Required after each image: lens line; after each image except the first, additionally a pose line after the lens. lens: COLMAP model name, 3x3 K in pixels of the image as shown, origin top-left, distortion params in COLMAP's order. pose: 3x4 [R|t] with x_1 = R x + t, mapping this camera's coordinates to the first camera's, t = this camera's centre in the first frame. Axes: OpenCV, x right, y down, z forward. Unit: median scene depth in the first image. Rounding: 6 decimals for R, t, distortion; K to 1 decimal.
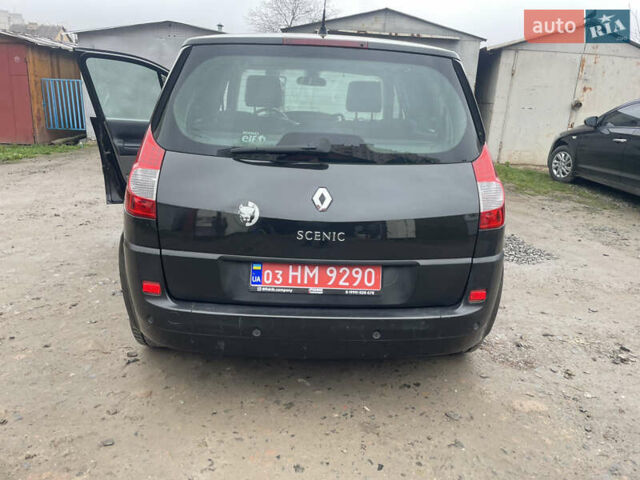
lens RADIAL K [[476.0, 0, 322.8], [0, 476.0, 236.4], [0, 0, 1]] dist [0.085776, -0.106765]
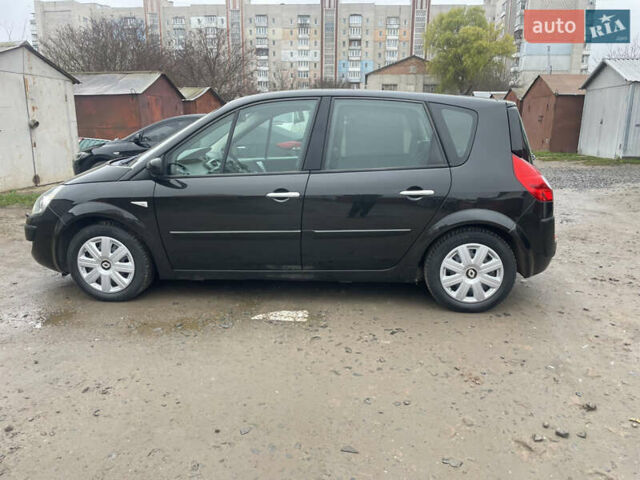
lens RADIAL K [[476.0, 0, 322.8], [0, 476.0, 236.4], [0, 0, 1]] dist [0.085776, -0.106765]
pose [[0.113003, -0.283626, 0.952253, -2.181546], [0.307306, 0.921378, 0.237962, -0.551283], [-0.944877, 0.265743, 0.191278, 1.491682]]
